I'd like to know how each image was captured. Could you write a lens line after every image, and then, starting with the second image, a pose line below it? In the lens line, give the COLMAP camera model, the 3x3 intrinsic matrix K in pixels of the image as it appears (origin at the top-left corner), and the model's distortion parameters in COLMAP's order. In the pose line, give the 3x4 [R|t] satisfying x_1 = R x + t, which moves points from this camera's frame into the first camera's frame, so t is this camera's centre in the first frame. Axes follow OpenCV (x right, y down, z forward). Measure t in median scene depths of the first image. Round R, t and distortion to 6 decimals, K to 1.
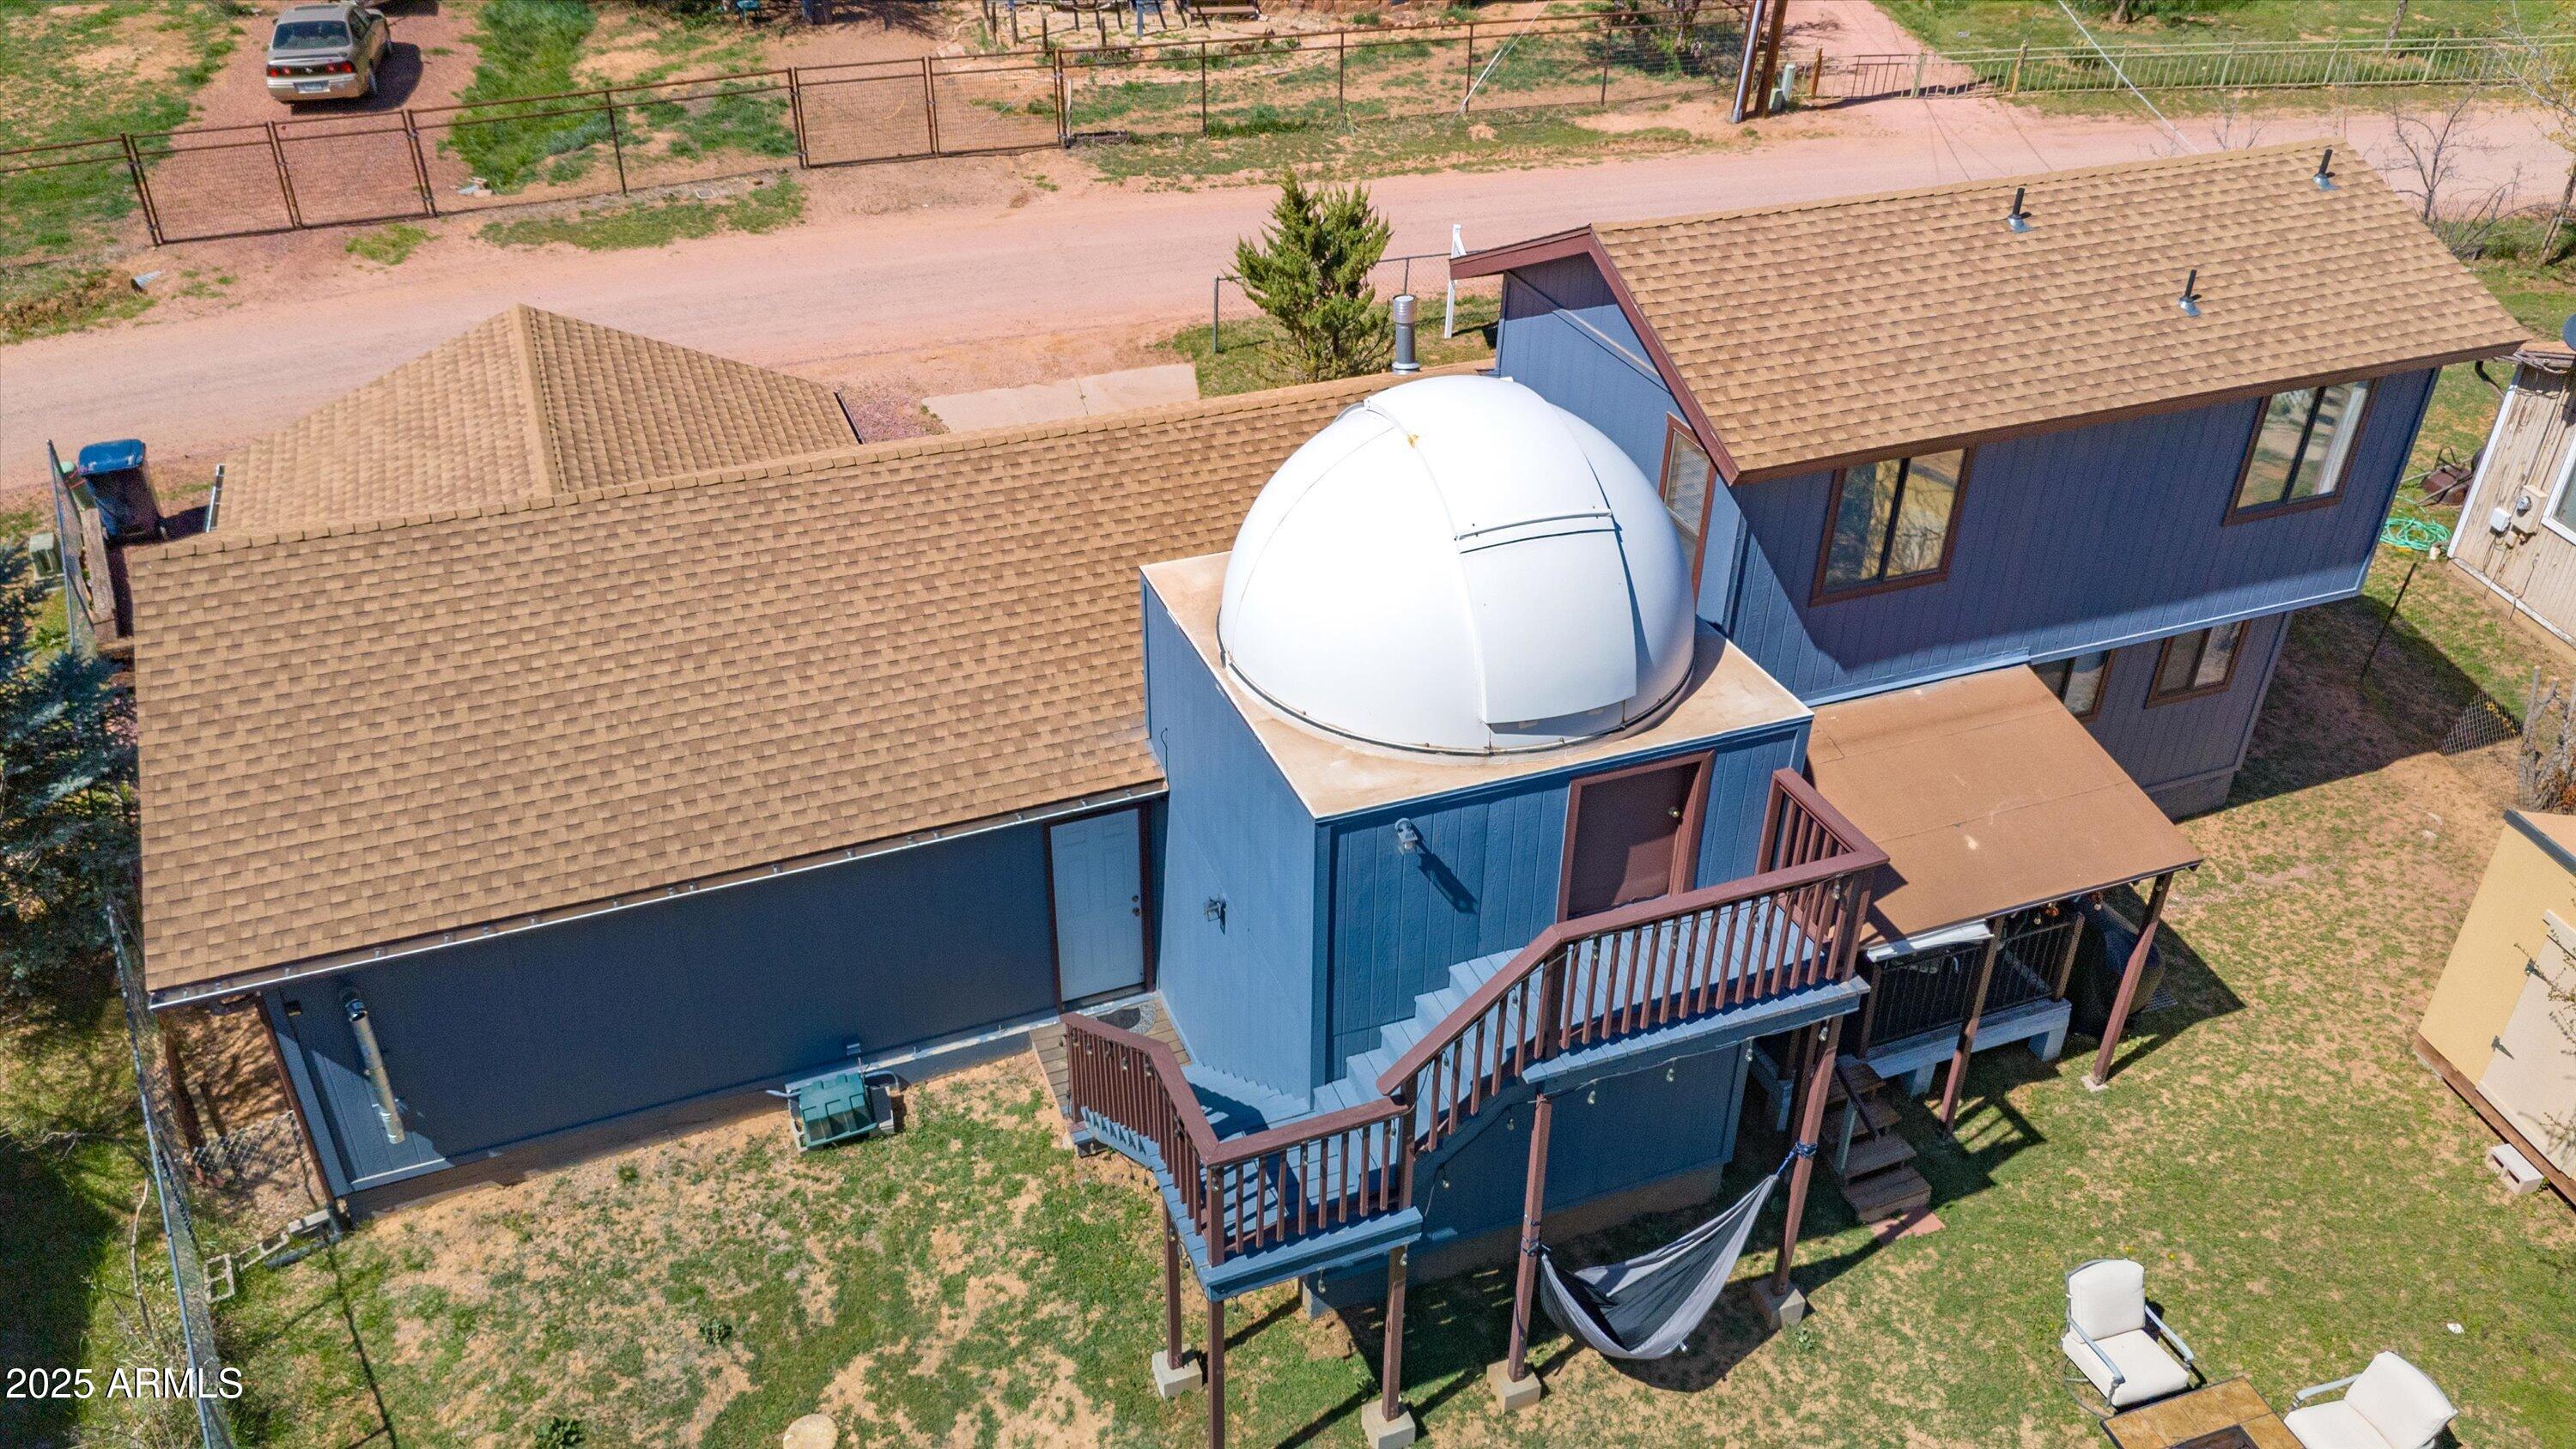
lens RADIAL K [[1898.4, 0, 1288.0], [0, 1898.4, 724.5], [0, 0, 1]] dist [0.074941, -0.078541]
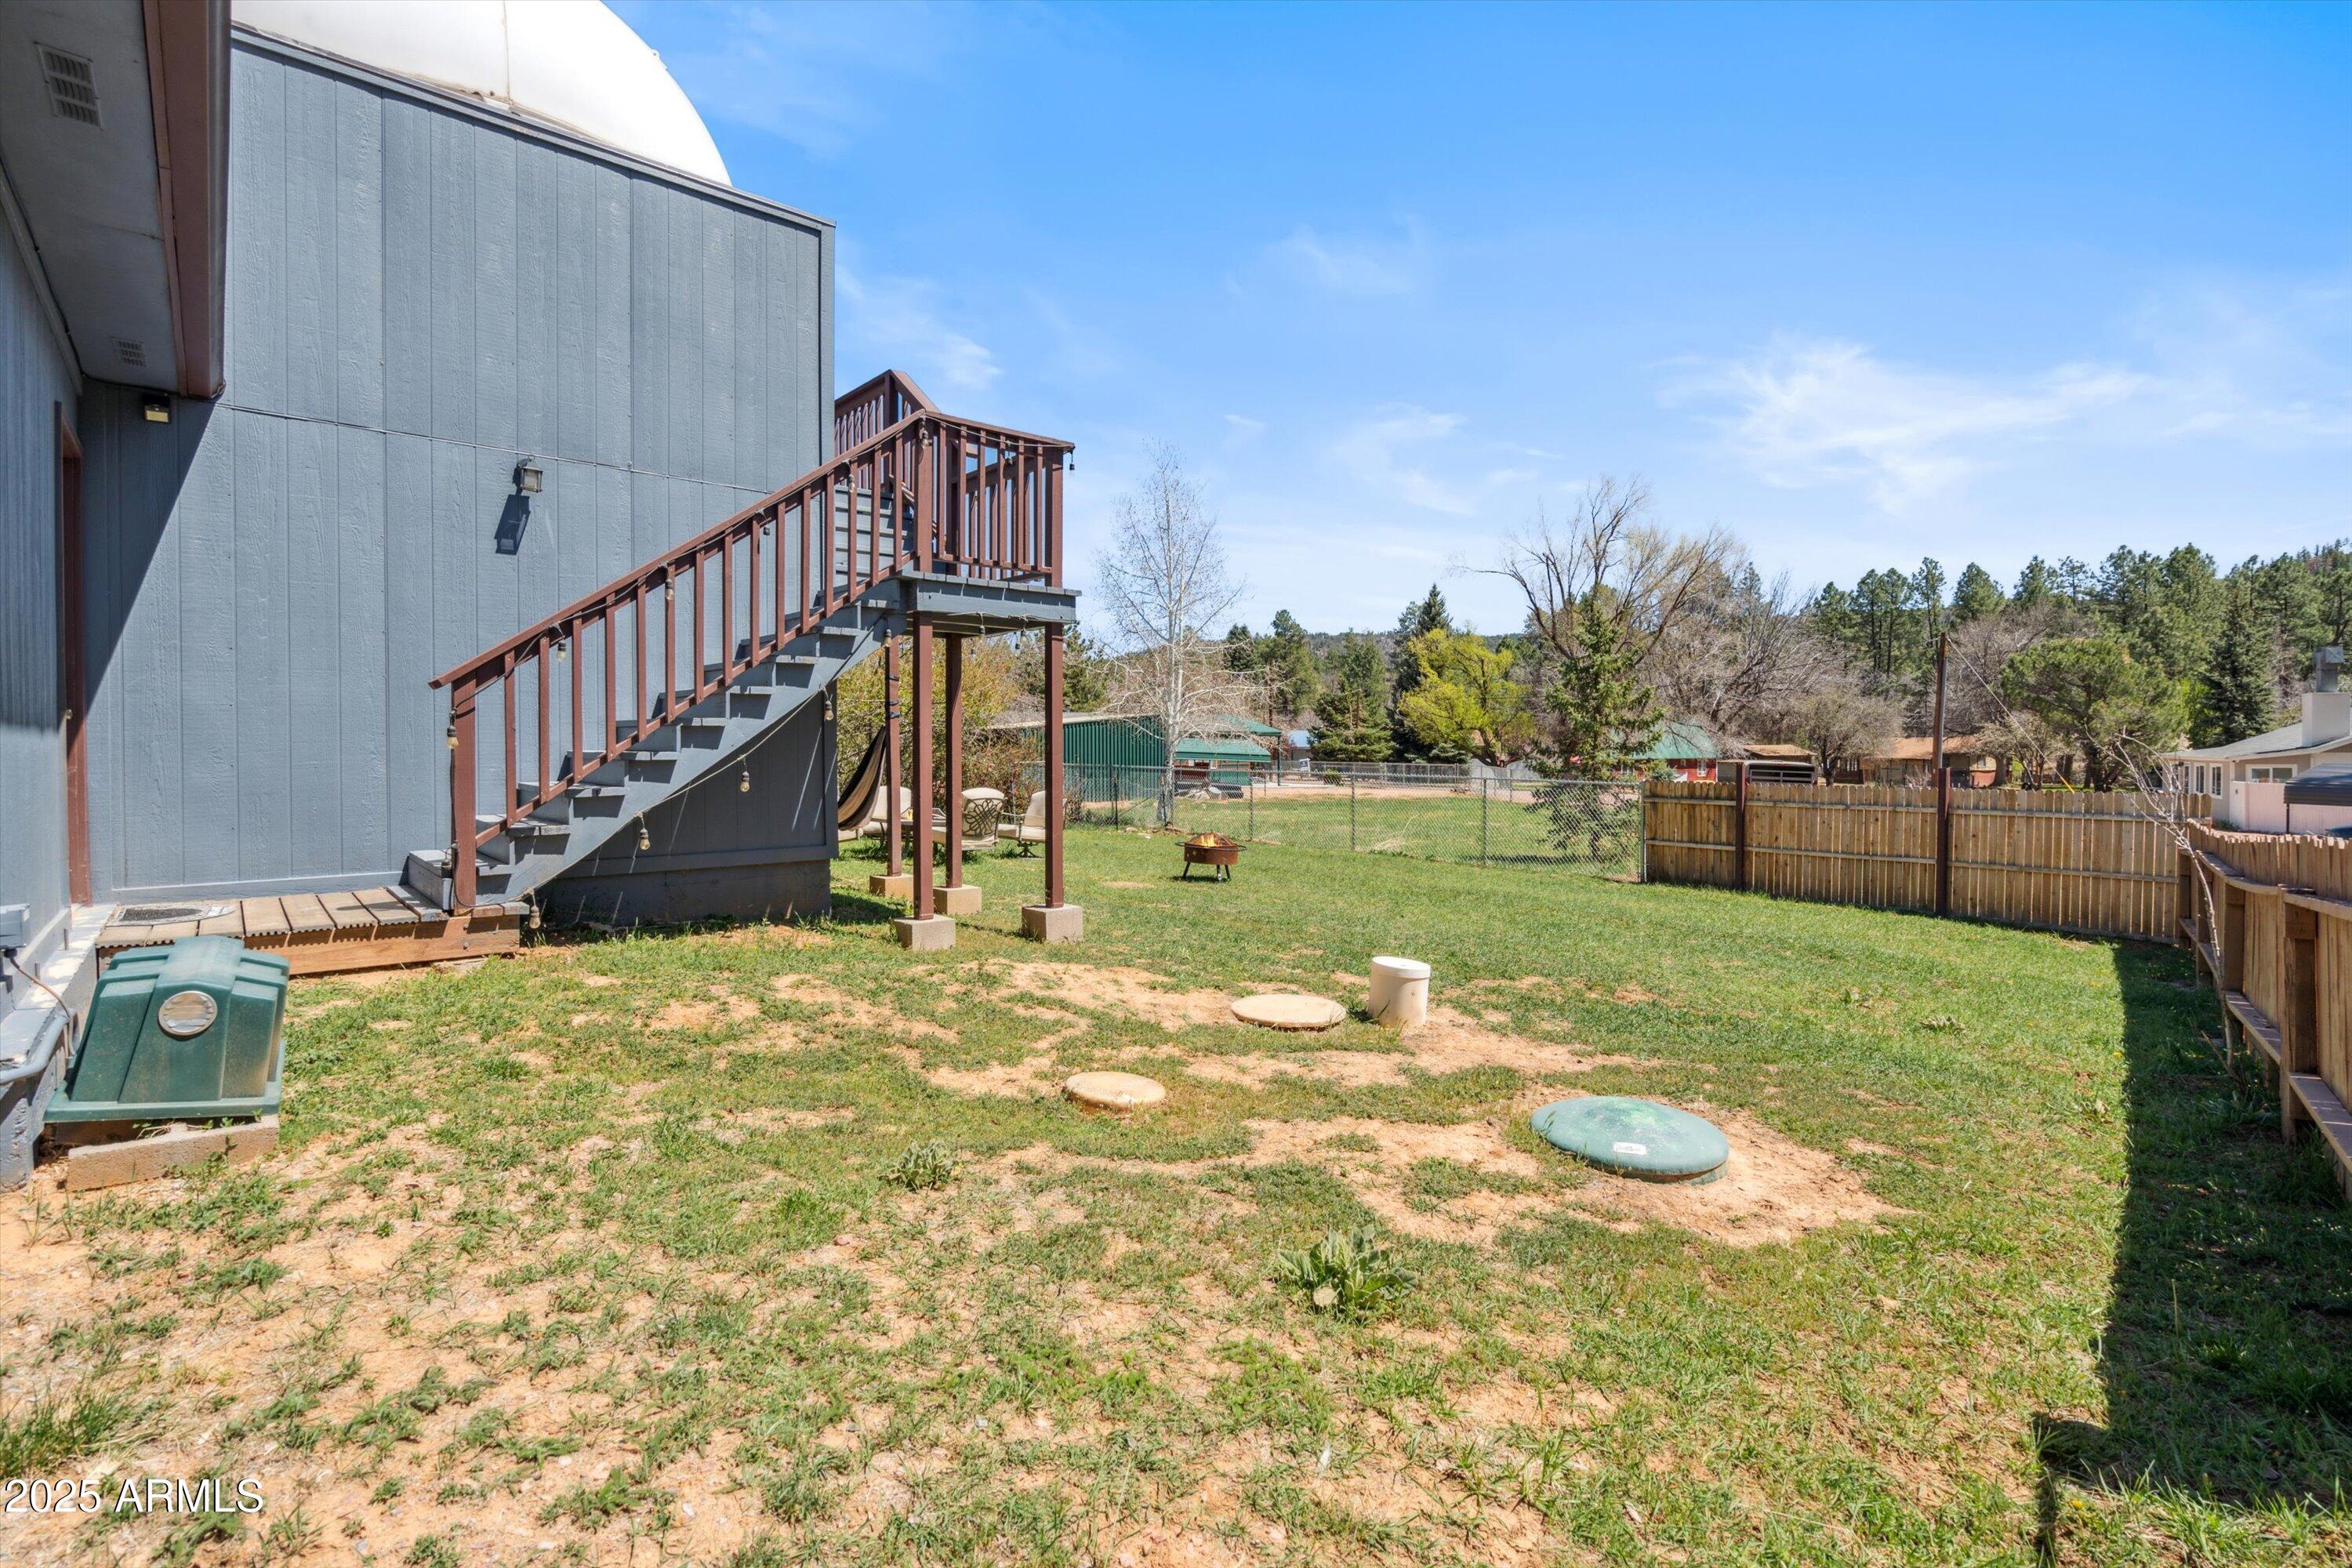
lens RADIAL K [[1076.0, 0, 1170.7], [0, 1076.0, 782.3], [0, 0, 1]] dist [-0.015900, -0.000468]
pose [[-0.345551, -0.032993, 0.937820, -0.493731], [0.502937, 0.837215, 0.214767, 0.222709], [-0.792243, 0.545878, -0.272707, 0.941544]]
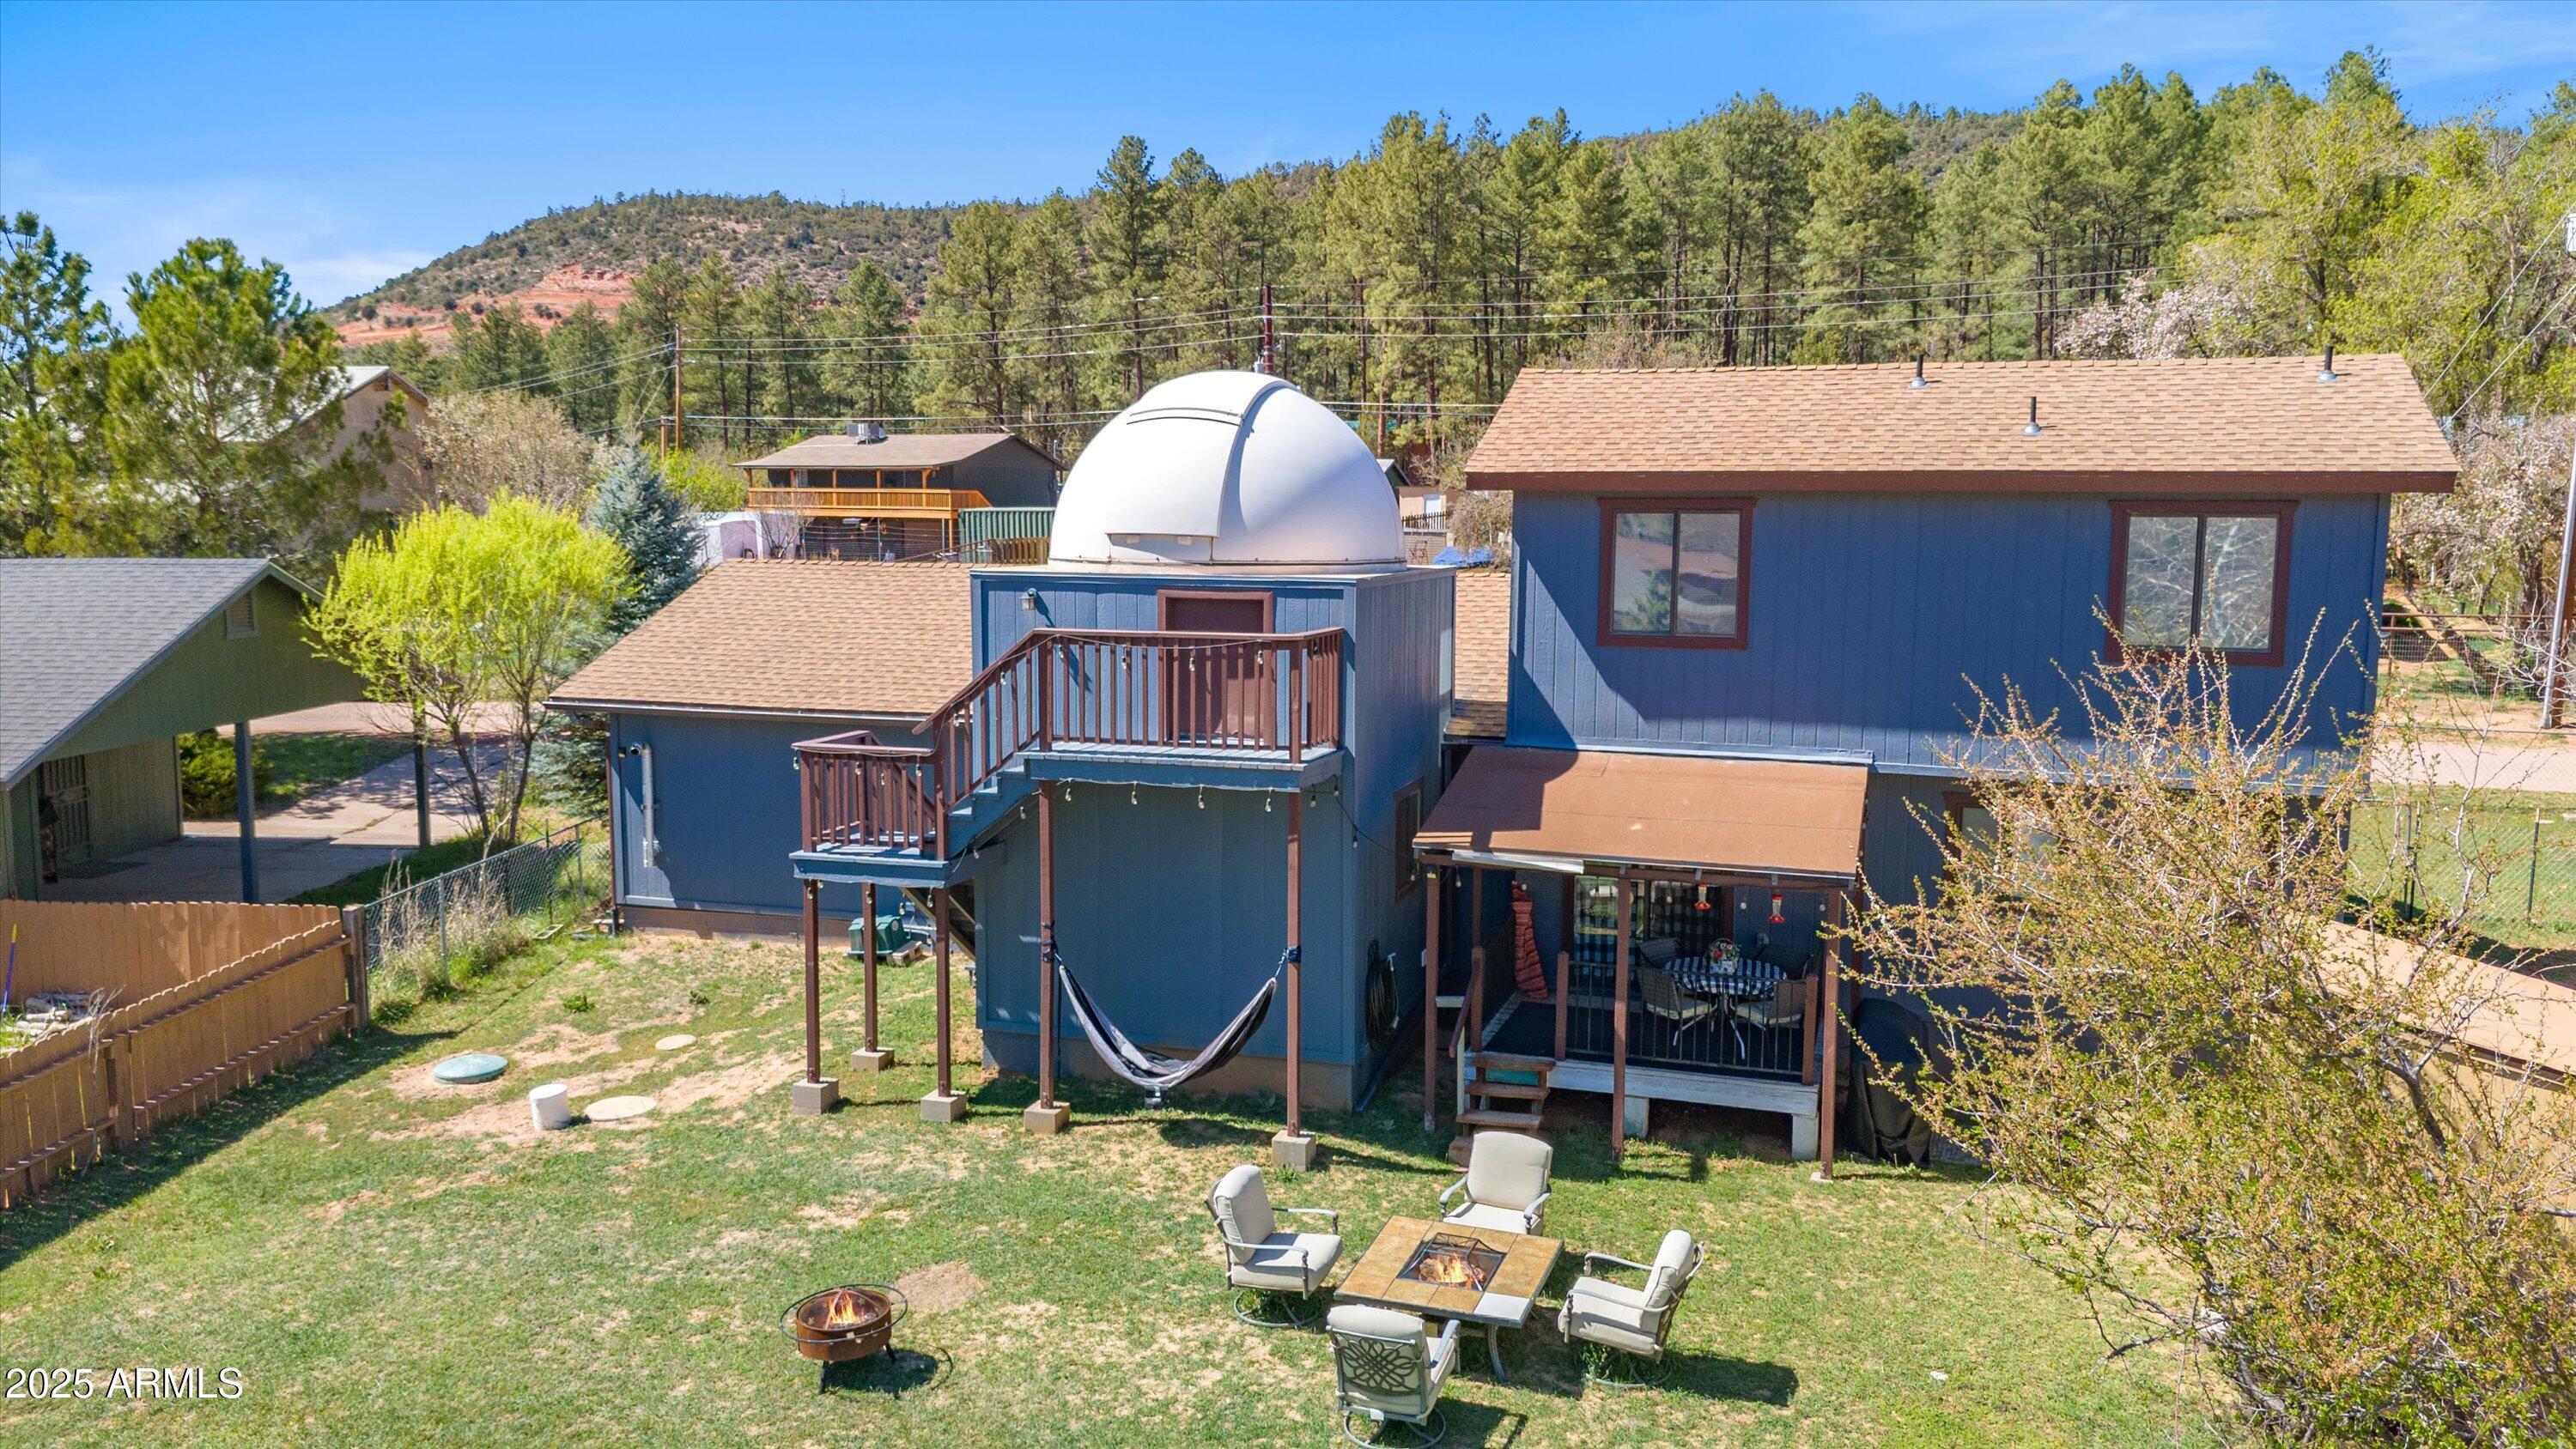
lens RADIAL K [[1890.8, 0, 1289.3], [0, 1890.8, 743.1], [0, 0, 1]] dist [0.060644, -0.063436]
pose [[0.768670, 0.073569, -0.635400, 0.891731], [-0.339725, 0.888632, -0.308090, 0.418156], [0.541972, 0.452681, 0.708059, 0.142925]]
